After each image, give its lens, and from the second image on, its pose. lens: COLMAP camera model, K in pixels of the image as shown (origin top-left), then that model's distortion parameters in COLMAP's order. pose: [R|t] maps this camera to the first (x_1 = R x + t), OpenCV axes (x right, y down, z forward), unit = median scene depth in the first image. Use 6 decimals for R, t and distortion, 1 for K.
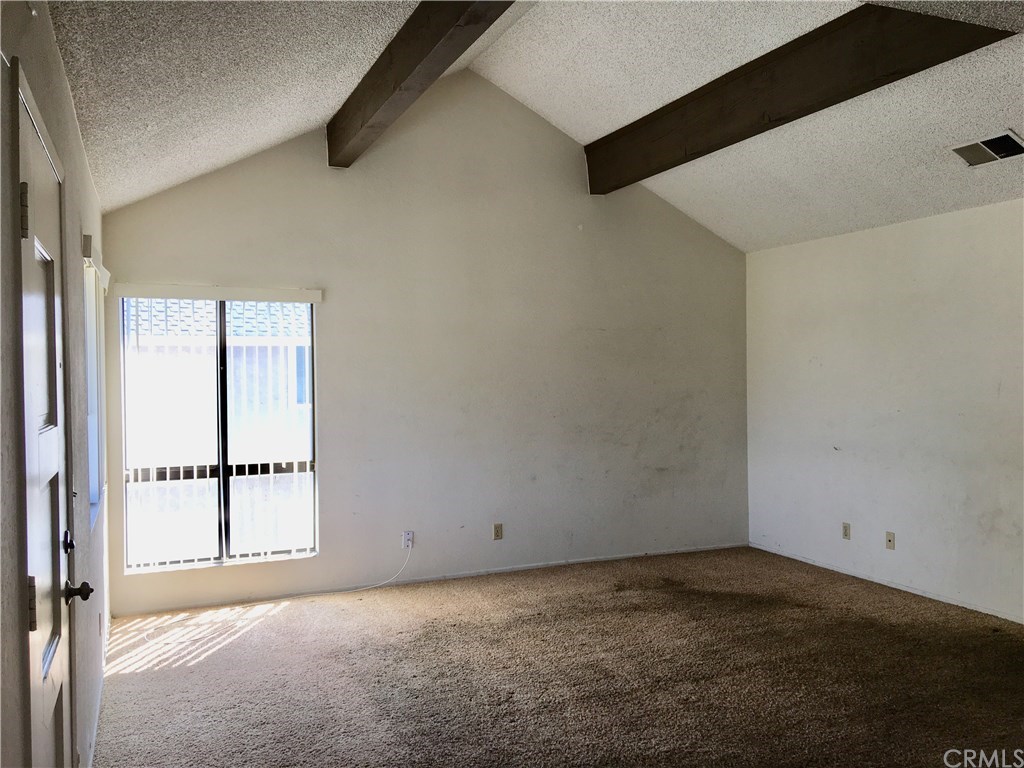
lens RADIAL K [[852.7, 0, 511.7], [0, 852.7, 379.2], [0, 0, 1]] dist [0.056183, -0.080901]
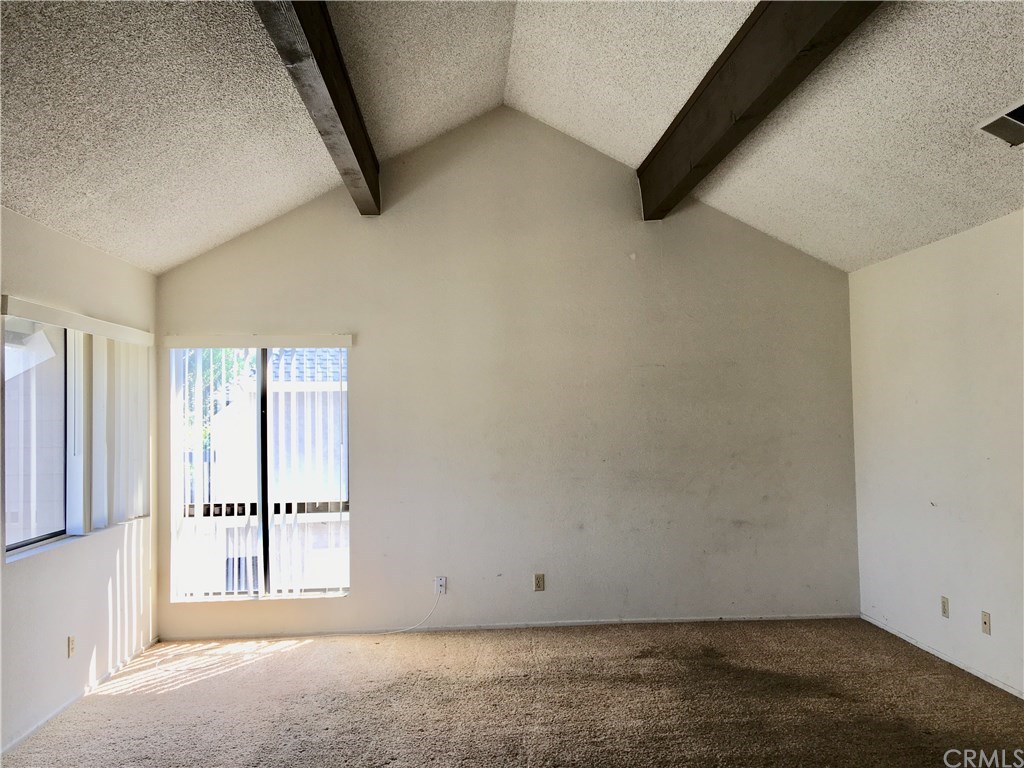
lens RADIAL K [[852.7, 0, 509.6], [0, 852.7, 381.5], [0, 0, 1]] dist [0.056183, -0.080901]
pose [[0.942671, -0.019479, -0.333155, 0.310630], [0.004509, 0.998947, -0.045646, -0.000376], [0.333693, 0.041527, 0.941767, 0.103110]]
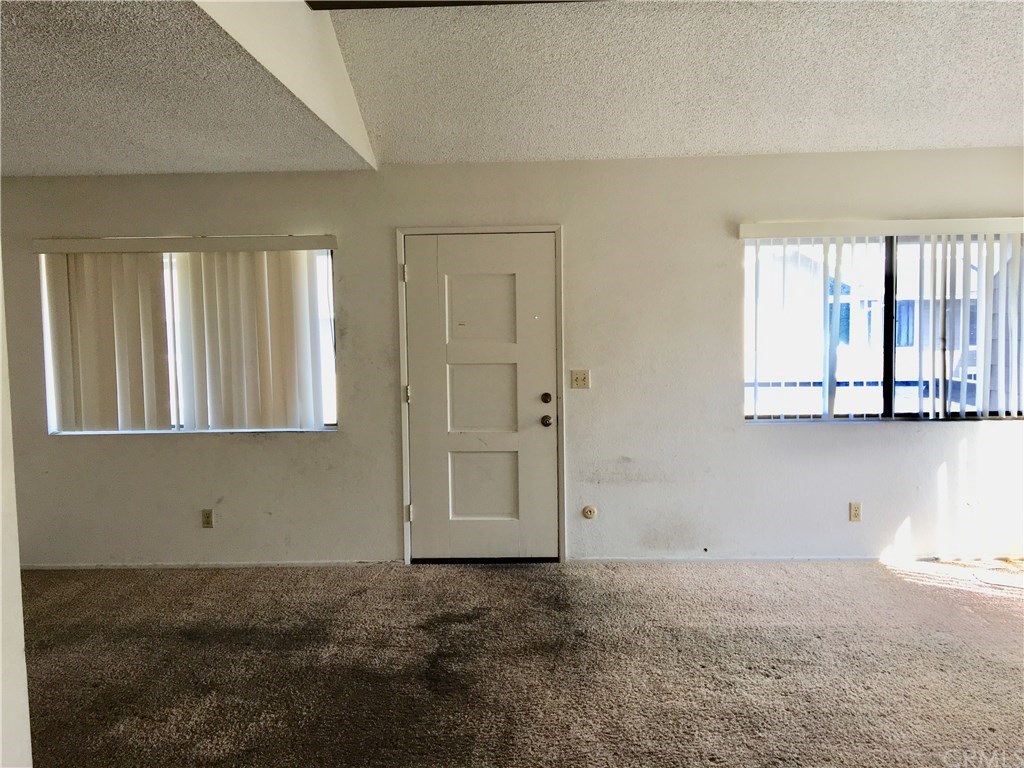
lens RADIAL K [[852.7, 0, 515.8], [0, 852.7, 382.3], [0, 0, 1]] dist [0.056183, -0.080901]
pose [[-0.423250, 0.088693, -0.901661, 0.656807], [0.027812, 0.996000, 0.084917, -0.026728], [0.905586, 0.010865, -0.424024, 0.802053]]
